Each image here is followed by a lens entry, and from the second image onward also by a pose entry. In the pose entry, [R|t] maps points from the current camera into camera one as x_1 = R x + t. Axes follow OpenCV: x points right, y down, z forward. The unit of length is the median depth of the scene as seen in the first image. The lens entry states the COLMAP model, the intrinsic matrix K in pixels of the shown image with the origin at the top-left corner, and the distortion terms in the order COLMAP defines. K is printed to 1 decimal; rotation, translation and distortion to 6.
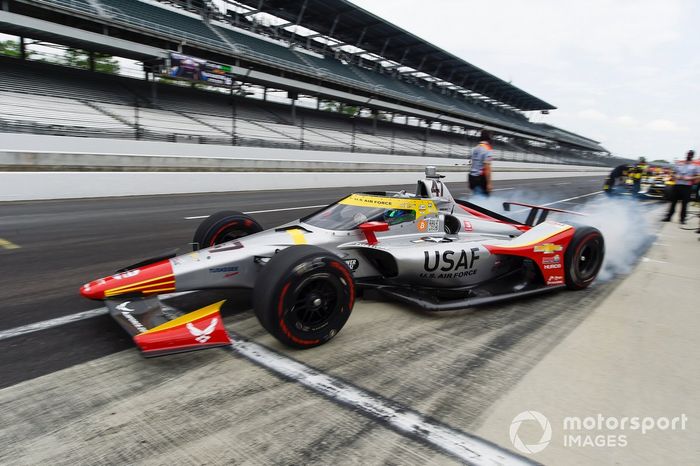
lens RADIAL K [[676.5, 0, 349.6], [0, 676.5, 235.3], [0, 0, 1]] dist [0.047190, 0.000000]
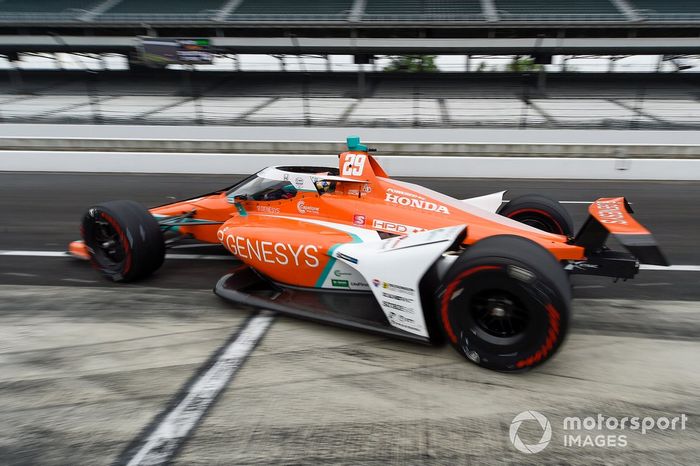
lens RADIAL K [[417.2, 0, 353.2], [0, 417.2, 236.5], [0, 0, 1]] dist [0.009397, -0.000499]
pose [[0.410248, 0.179117, -0.894211, 0.391949], [-0.096777, 0.983537, 0.152610, -0.074433], [0.906825, 0.023931, 0.420828, 0.791552]]
